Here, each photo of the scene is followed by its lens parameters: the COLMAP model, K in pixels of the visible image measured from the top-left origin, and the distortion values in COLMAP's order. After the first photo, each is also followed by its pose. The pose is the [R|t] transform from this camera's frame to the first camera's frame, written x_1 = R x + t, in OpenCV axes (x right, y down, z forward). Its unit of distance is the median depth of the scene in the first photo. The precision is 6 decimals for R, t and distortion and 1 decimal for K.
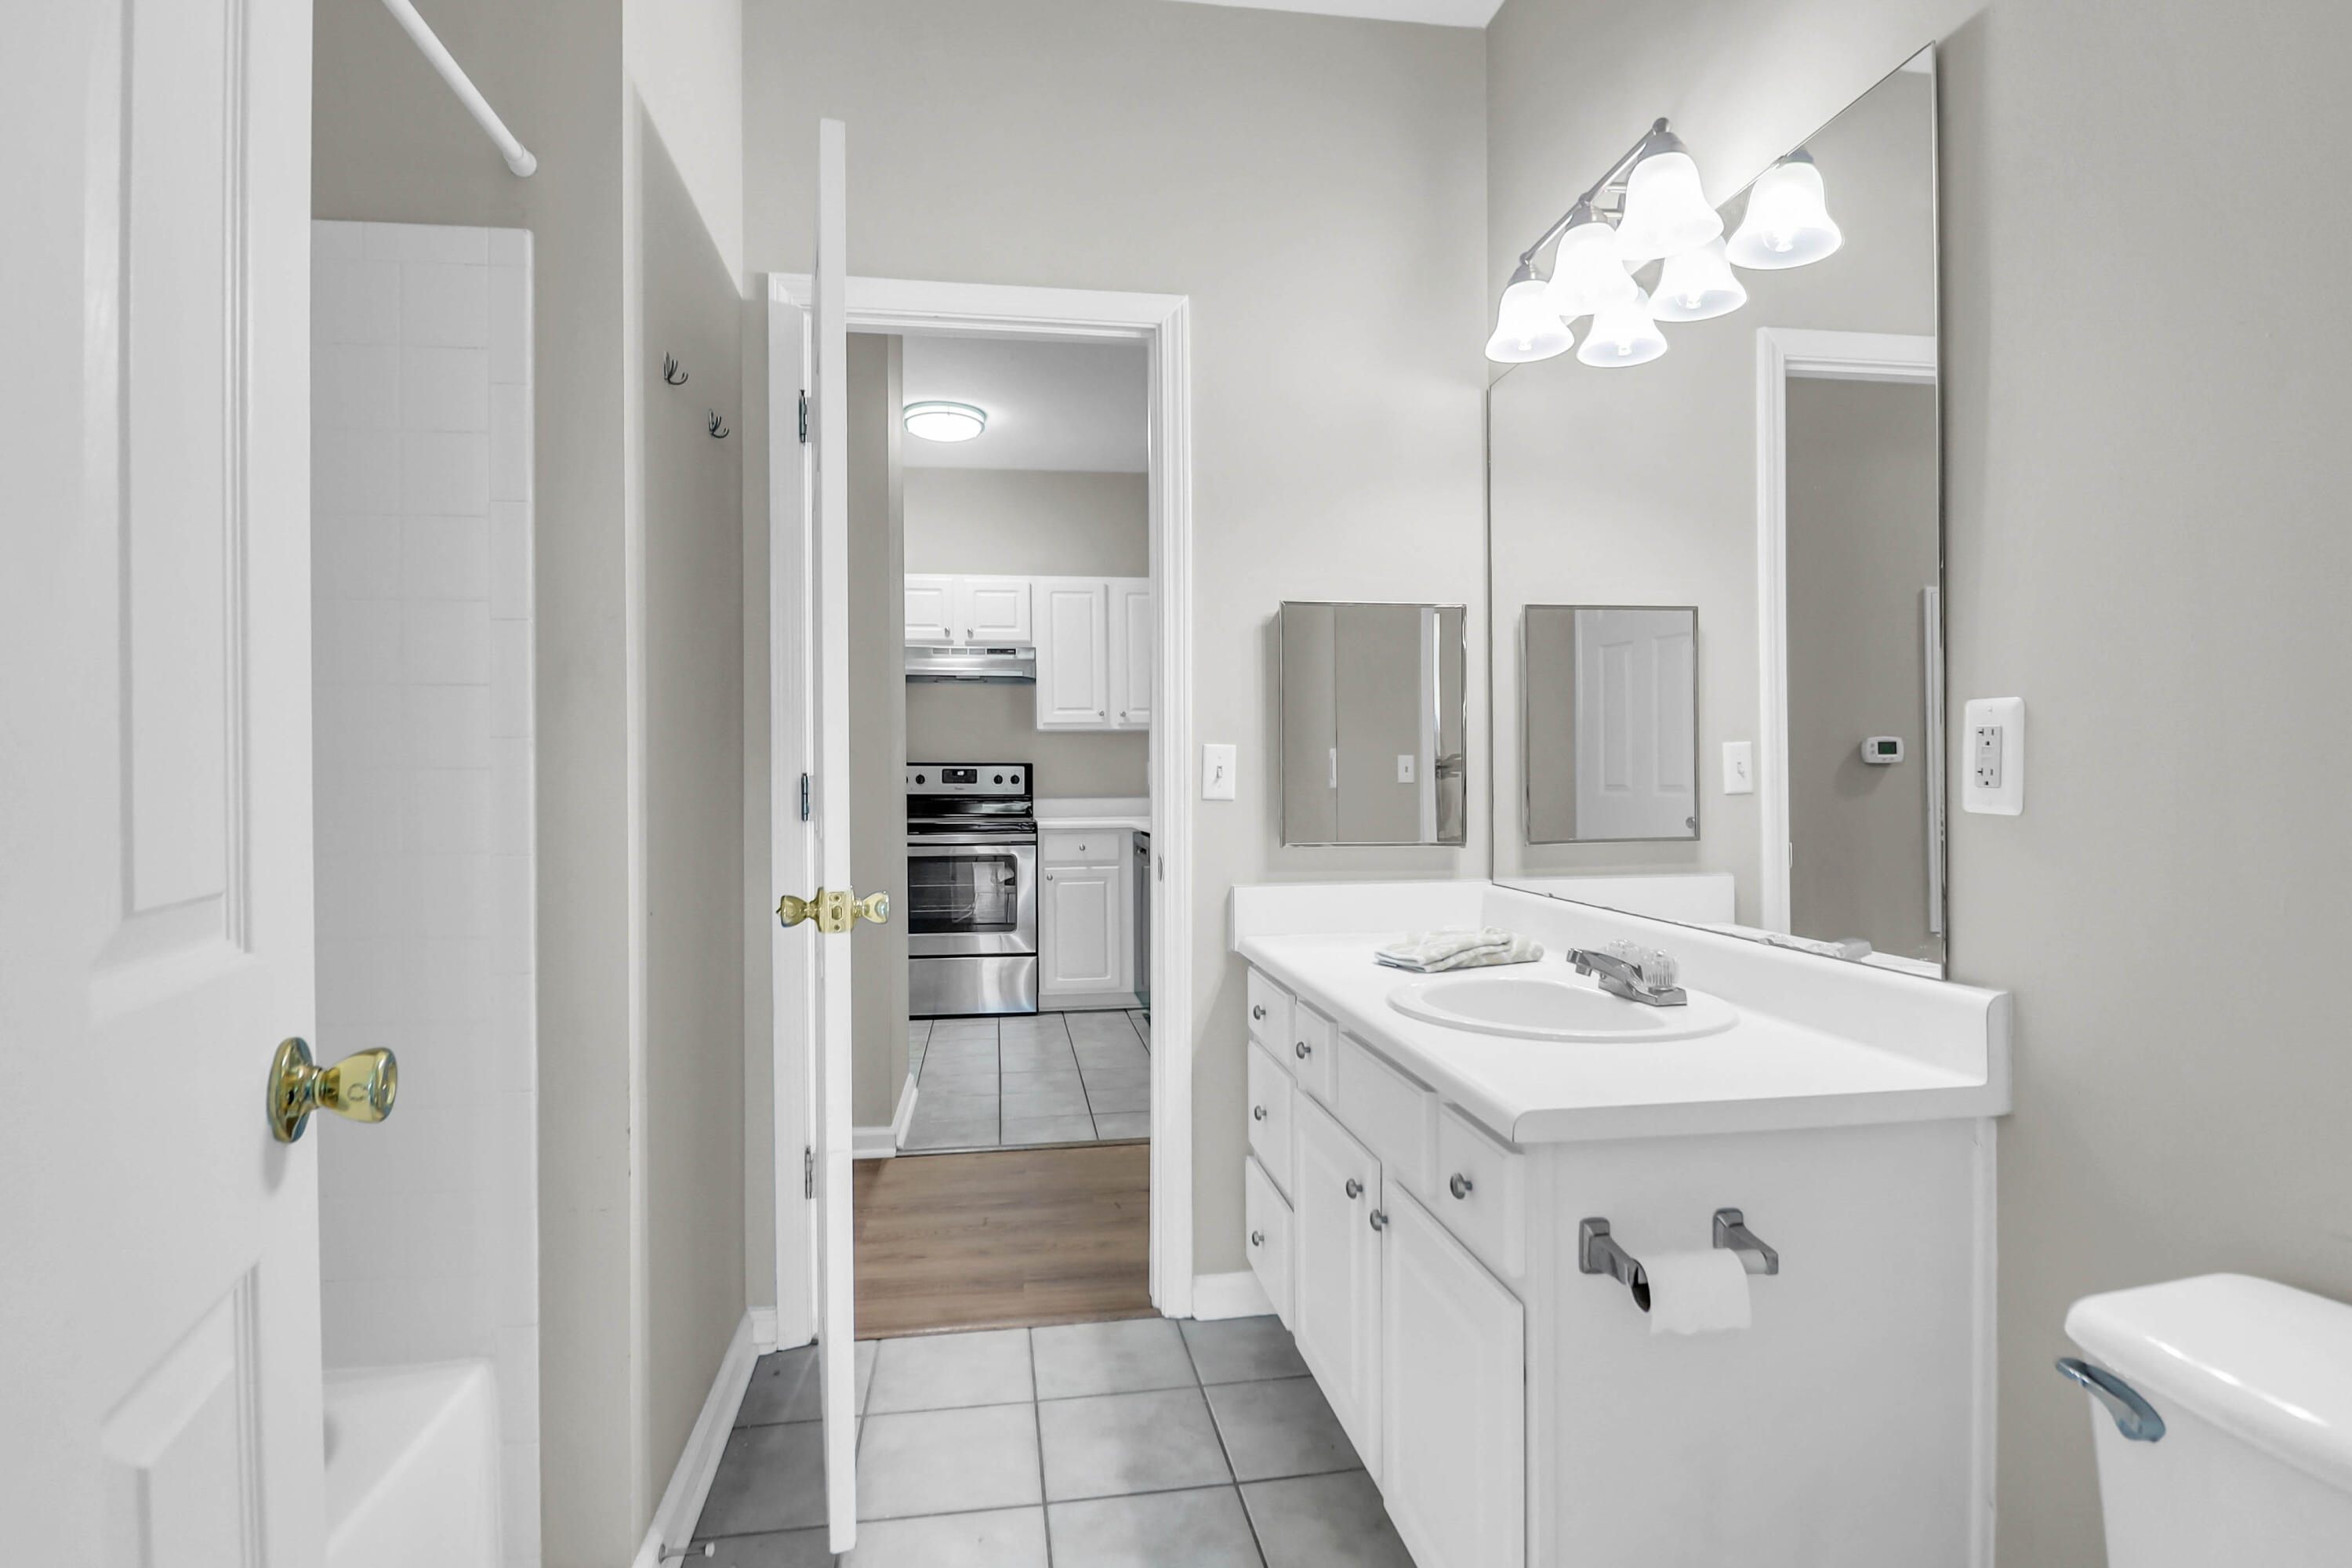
lens RADIAL K [[1153.0, 0, 1146.3], [0, 1153.0, 792.6], [0, 0, 1]] dist [0.002860, -0.013129]
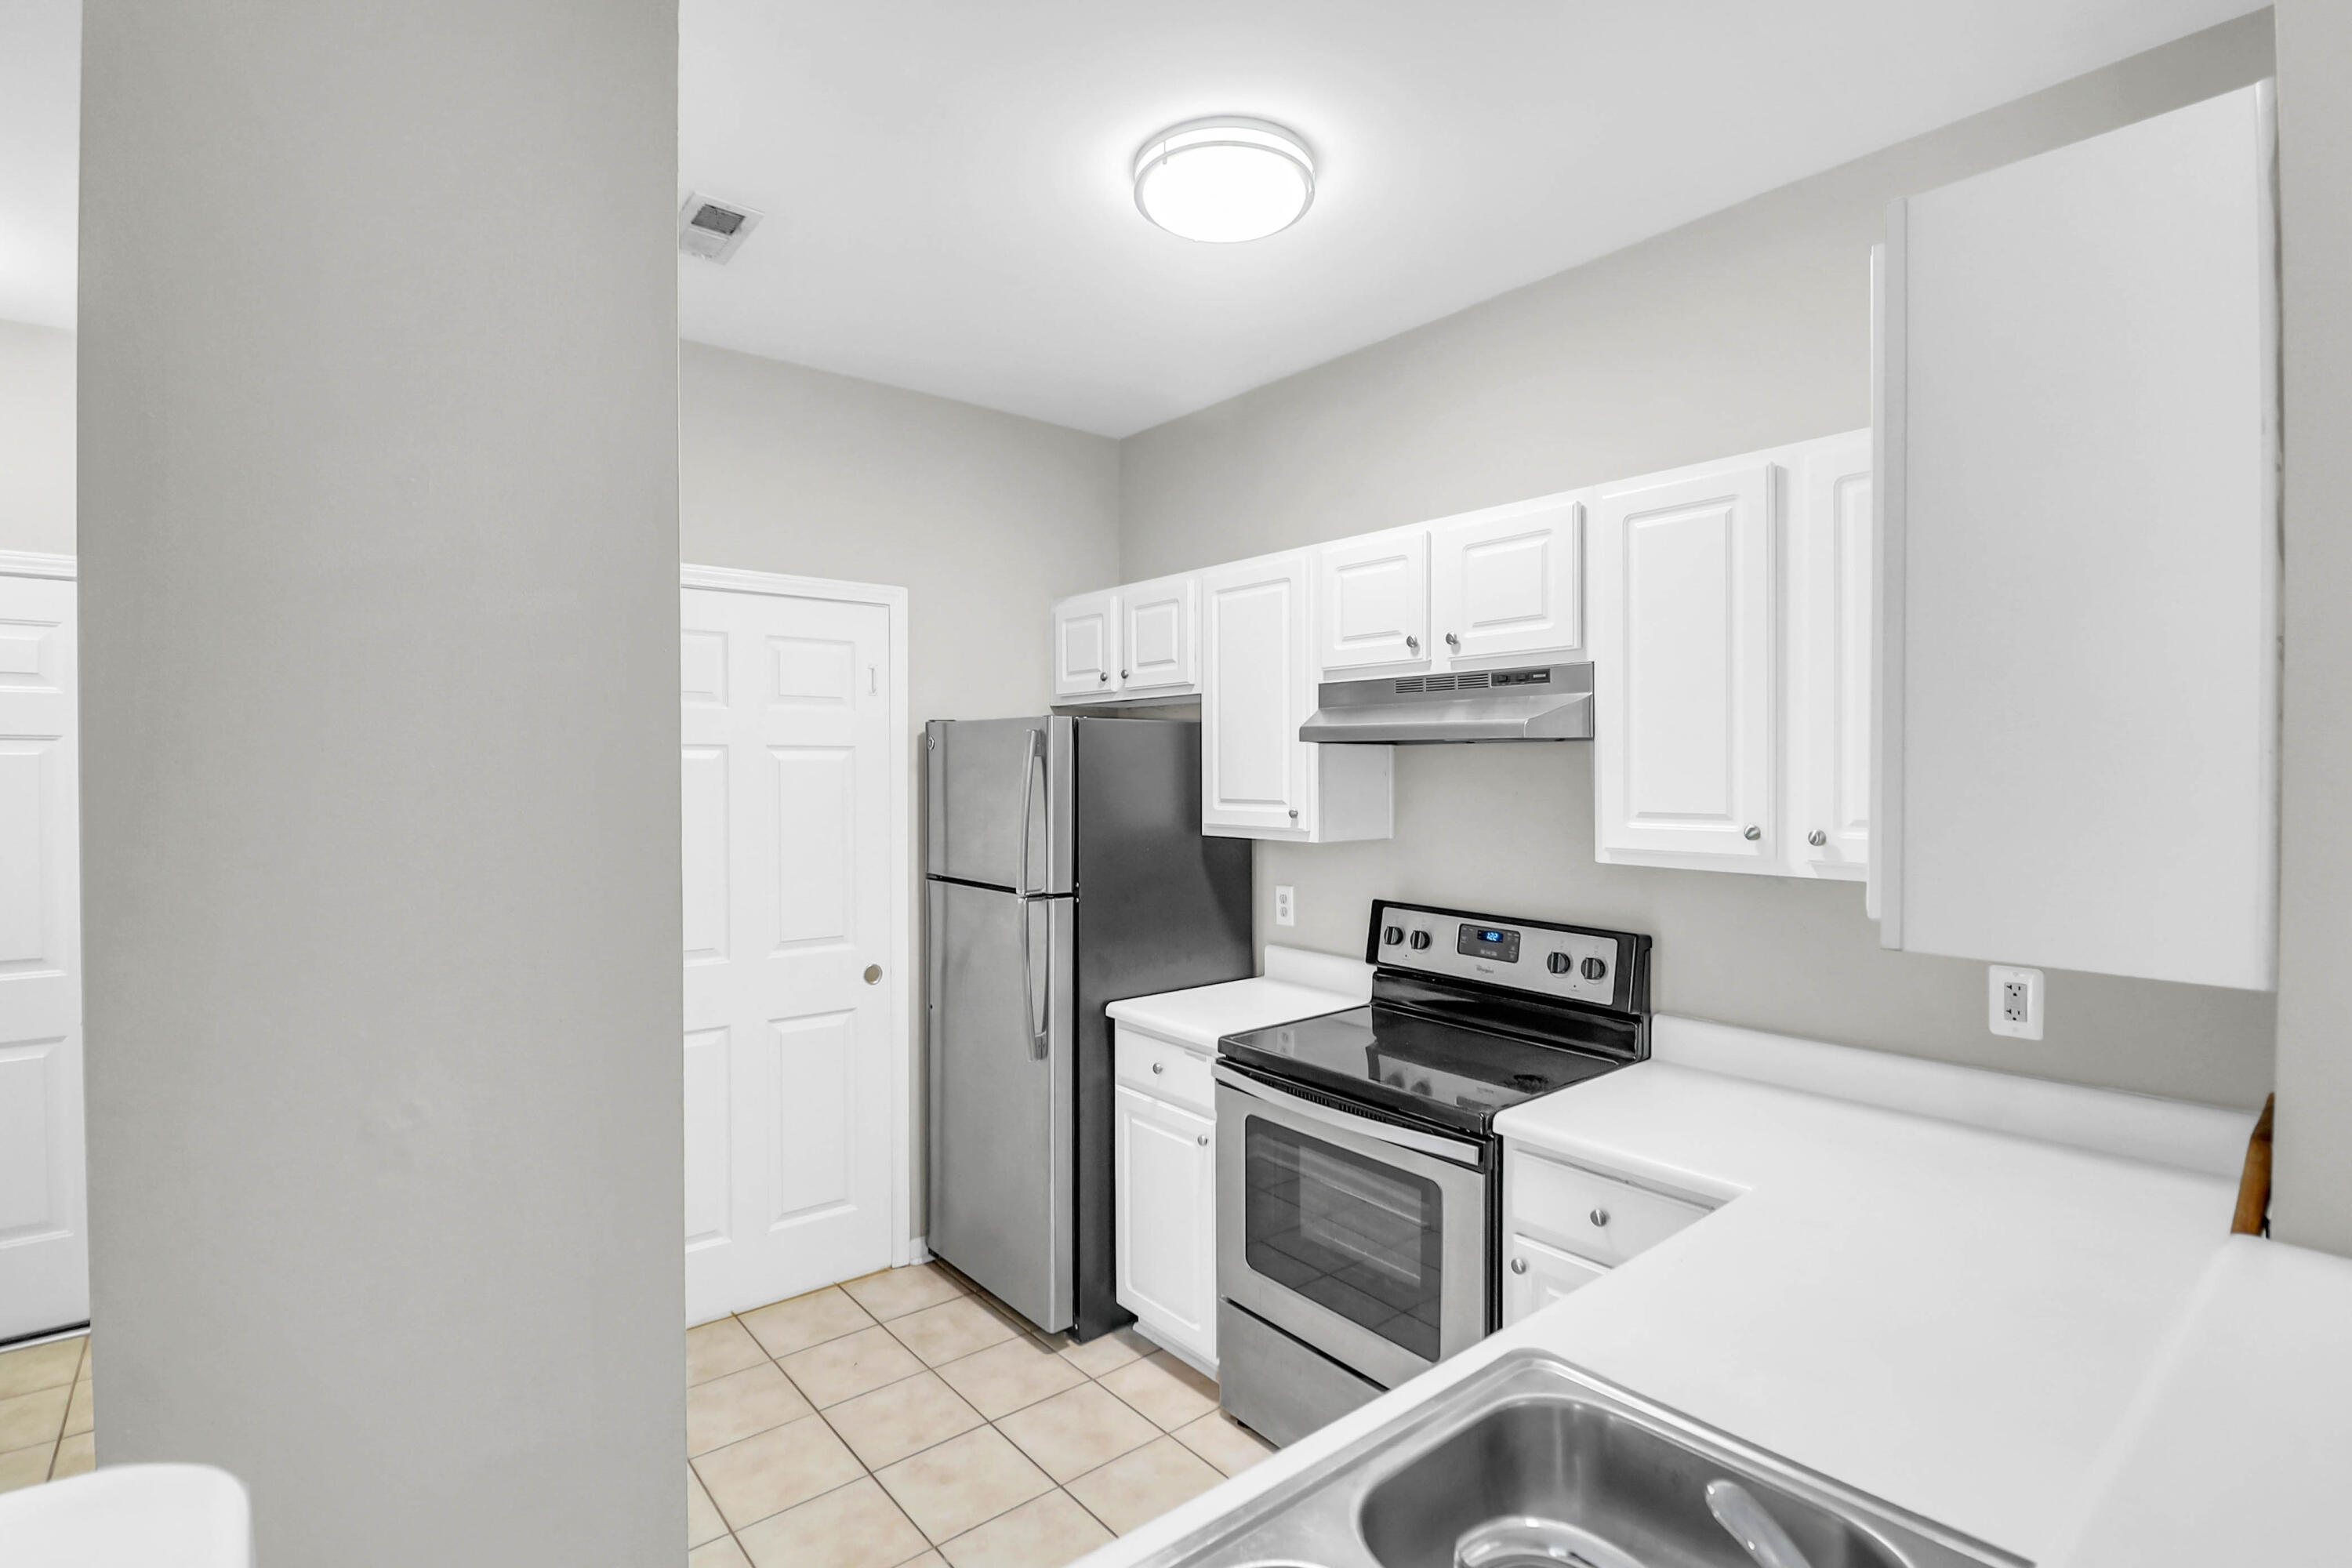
lens RADIAL K [[1112.1, 0, 1180.8], [0, 1112.1, 780.2], [0, 0, 1]] dist [-0.003290, -0.012856]
pose [[0.529408, 0.017253, -0.848192, 0.159480], [-0.015284, 0.999825, 0.010797, -0.086161], [0.848230, 0.007248, 0.529579, 0.671230]]
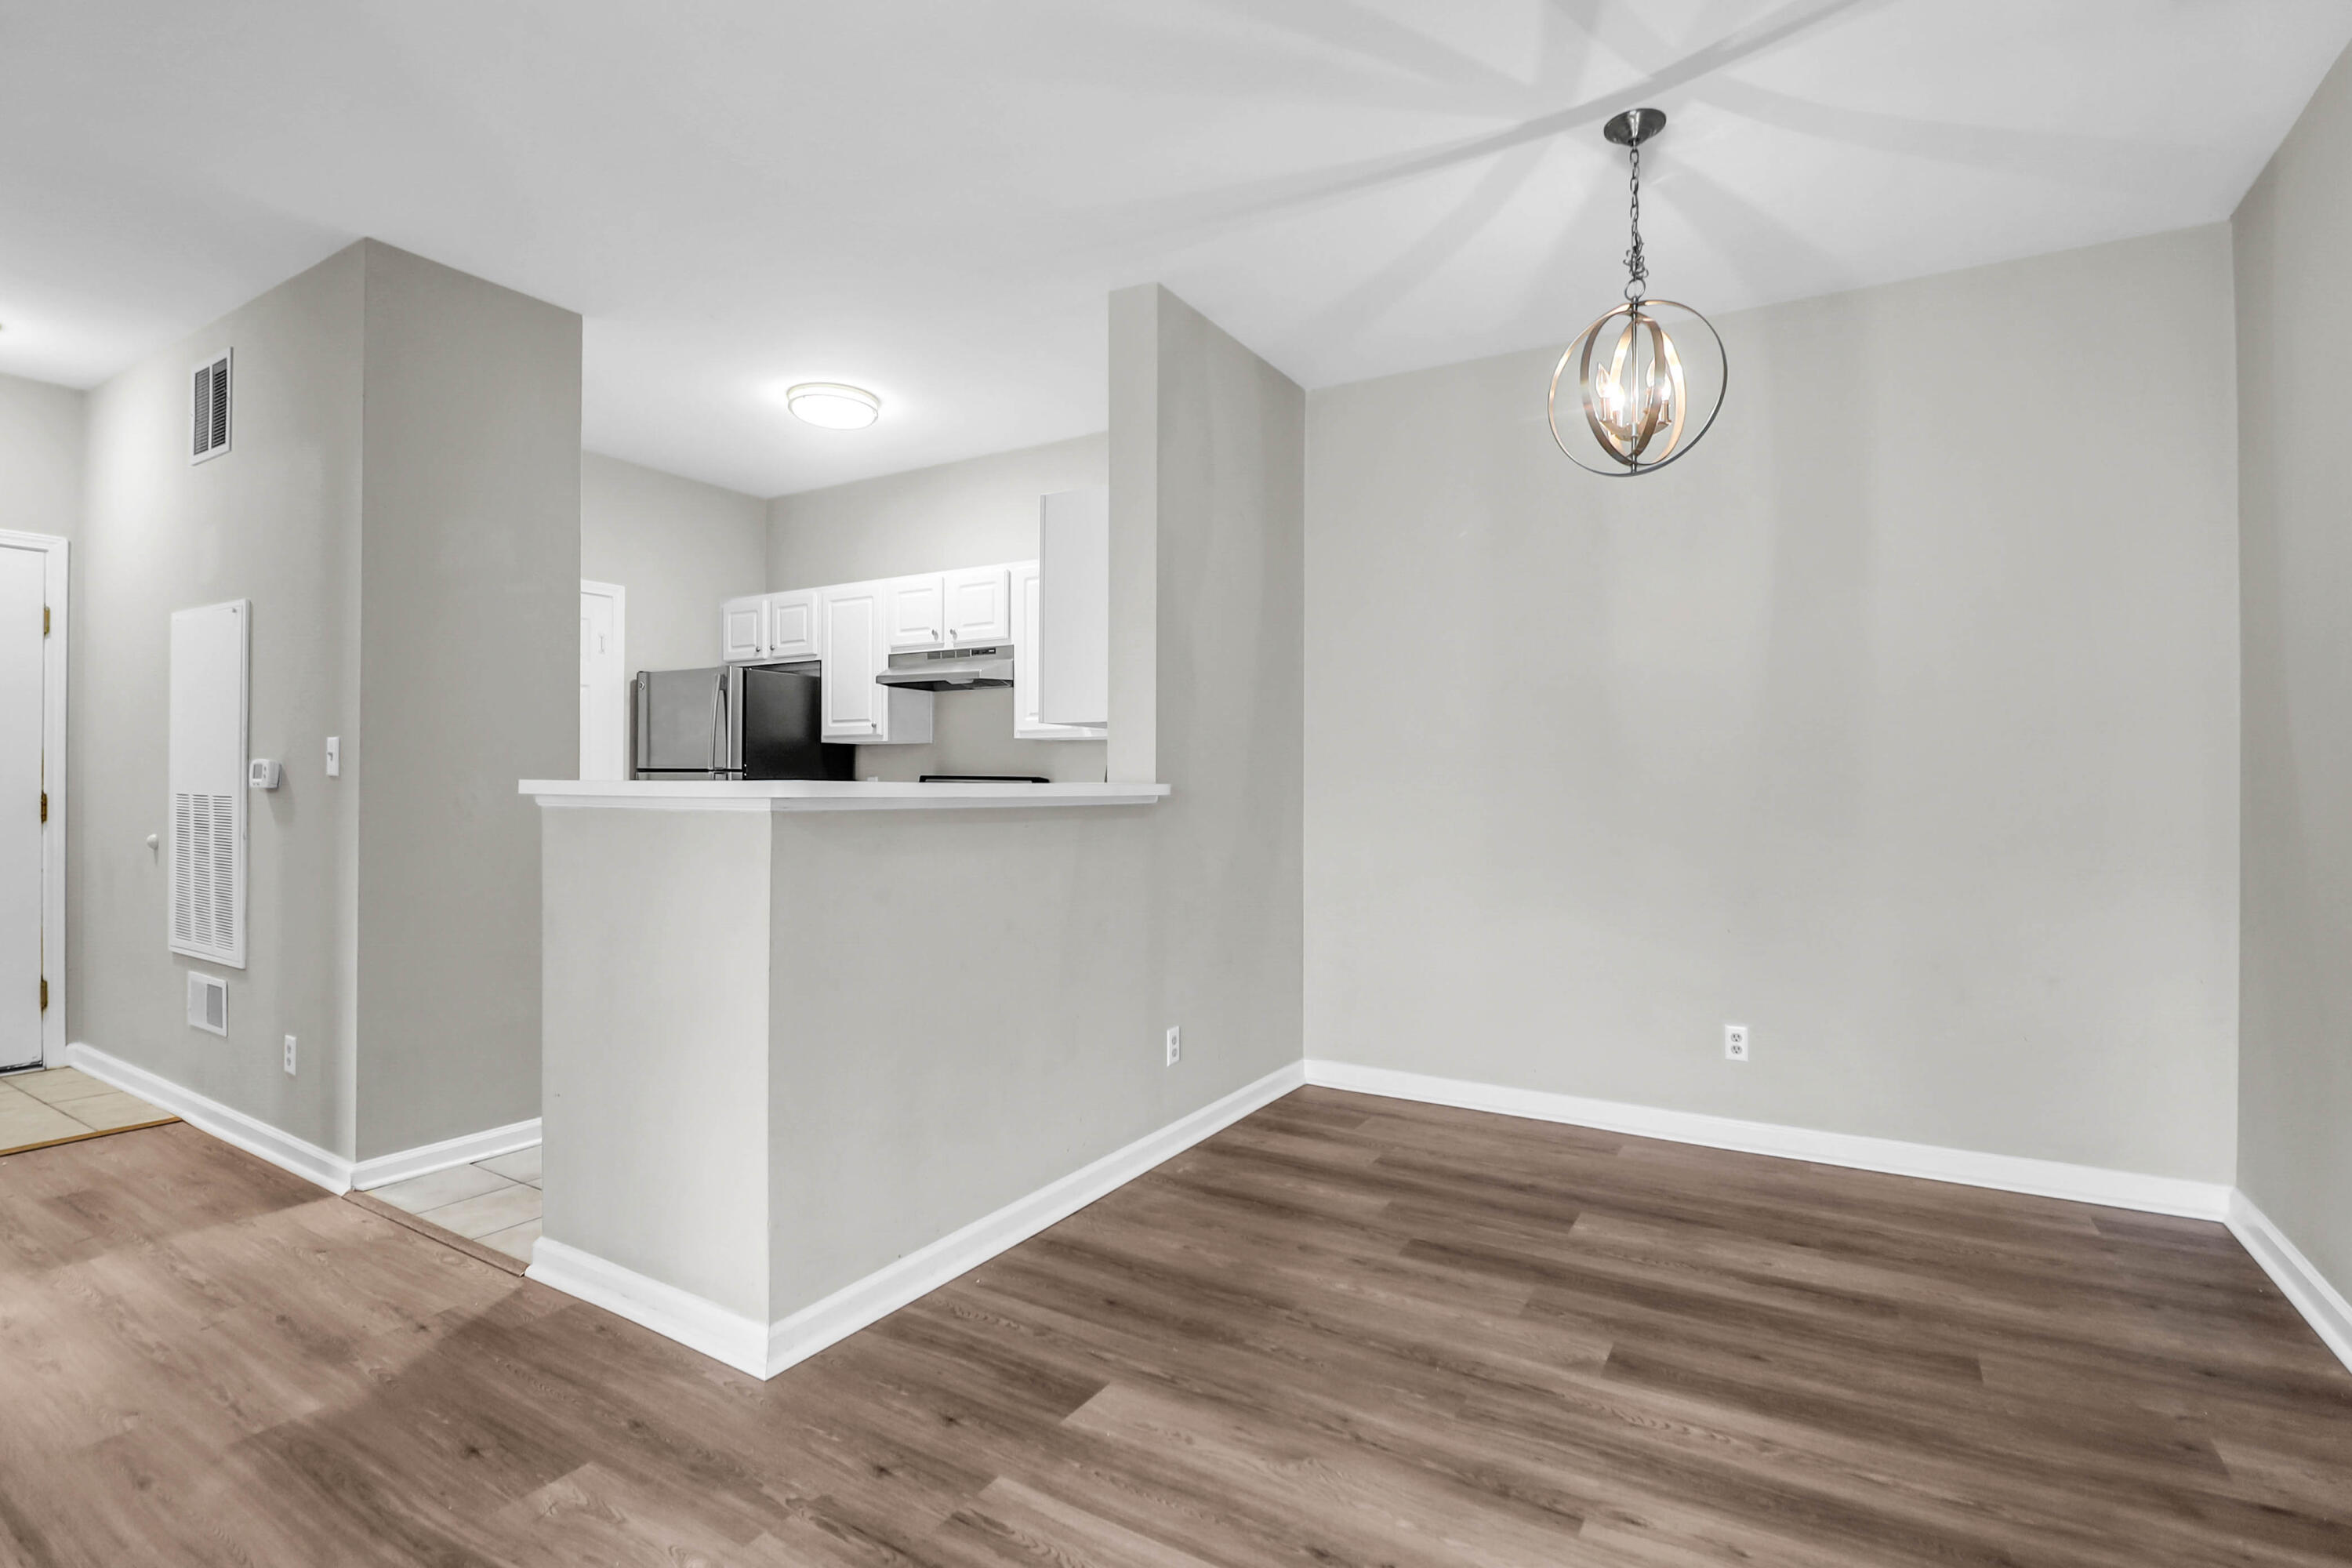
lens RADIAL K [[1103.0, 0, 1193.8], [0, 1103.0, 781.2], [0, 0, 1]] dist [-0.001194, -0.014288]
pose [[0.782725, 0.010502, -0.622280, 0.527421], [-0.019809, 0.999771, -0.008044, -0.018949], [0.622053, 0.018622, 0.782754, 0.437474]]
